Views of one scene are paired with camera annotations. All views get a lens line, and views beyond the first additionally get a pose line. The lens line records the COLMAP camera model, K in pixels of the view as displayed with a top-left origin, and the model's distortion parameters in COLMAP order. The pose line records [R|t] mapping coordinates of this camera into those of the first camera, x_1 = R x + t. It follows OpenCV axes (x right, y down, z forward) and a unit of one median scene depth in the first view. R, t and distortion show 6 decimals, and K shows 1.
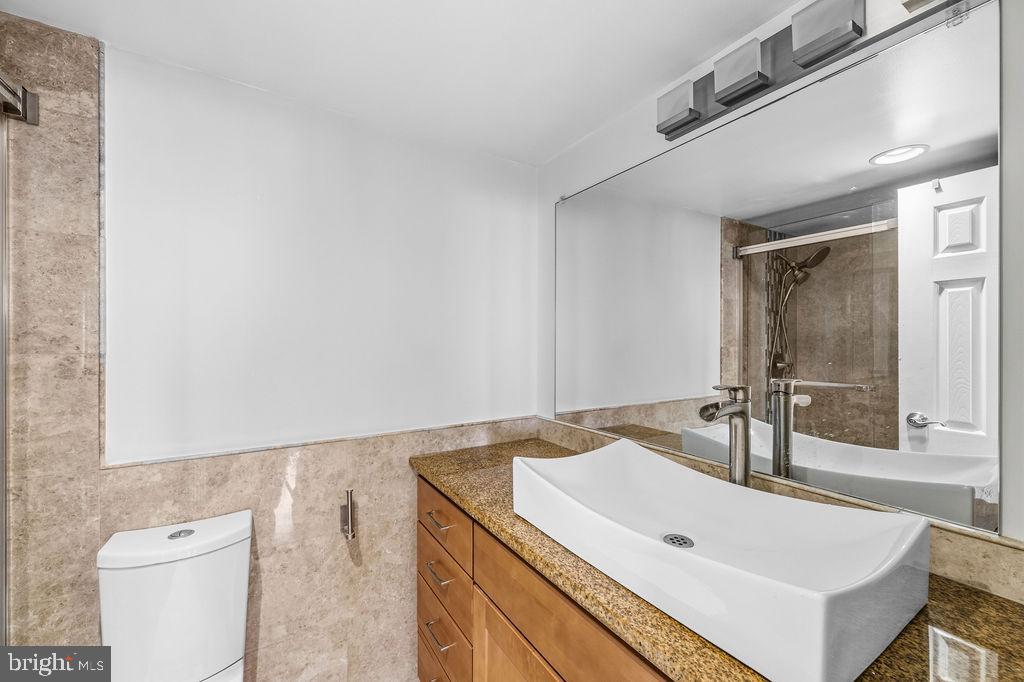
lens RADIAL K [[409.4, 0, 513.3], [0, 409.4, 342.0], [0, 0, 1]] dist [0.000261, -0.000416]
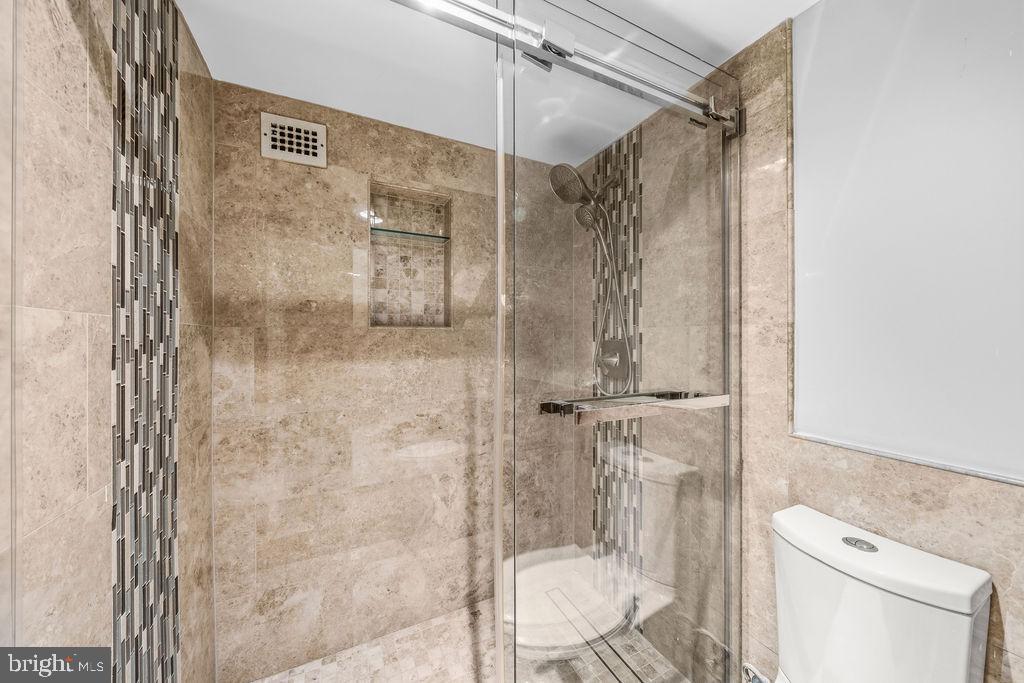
lens RADIAL K [[355.4, 0, 515.4], [0, 355.4, 338.6], [0, 0, 1]] dist [-0.003244, -0.000162]
pose [[-0.096988, -0.001355, -0.995285, -0.055887], [0.001471, 0.999998, -0.001504, 0.066819], [0.995284, -0.001610, -0.096986, 0.393153]]
